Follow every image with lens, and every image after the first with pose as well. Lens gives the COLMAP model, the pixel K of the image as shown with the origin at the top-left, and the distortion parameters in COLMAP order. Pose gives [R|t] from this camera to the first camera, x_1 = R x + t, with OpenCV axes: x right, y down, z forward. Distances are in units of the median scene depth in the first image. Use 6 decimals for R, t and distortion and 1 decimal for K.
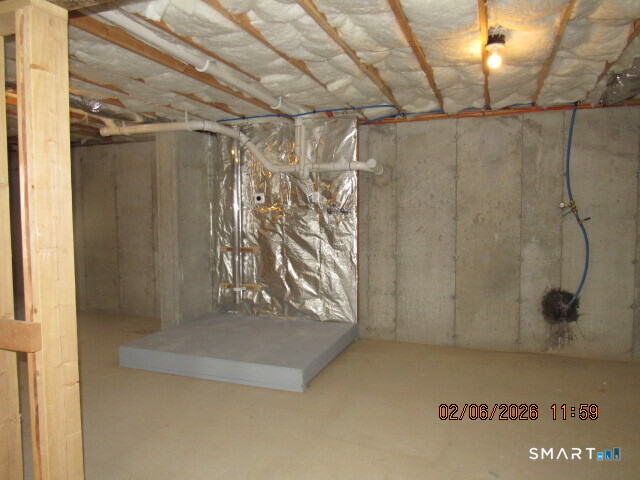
lens RADIAL K [[453.5, 0, 320.2], [0, 453.5, 231.2], [0, 0, 1]] dist [-0.004649, -0.000198]
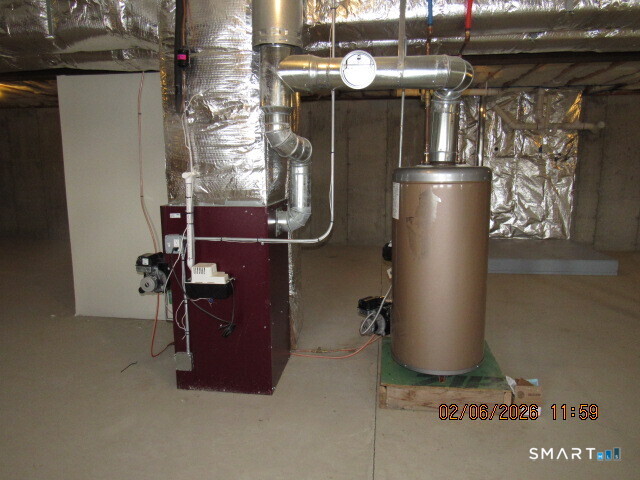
lens RADIAL K [[453.5, 0, 320.2], [0, 453.5, 231.2], [0, 0, 1]] dist [-0.004649, -0.000198]
pose [[0.971357, -0.031548, 0.235523, -1.022056], [0.007646, 0.994784, 0.101717, 0.028915], [-0.237503, -0.097003, 0.966531, -0.177373]]
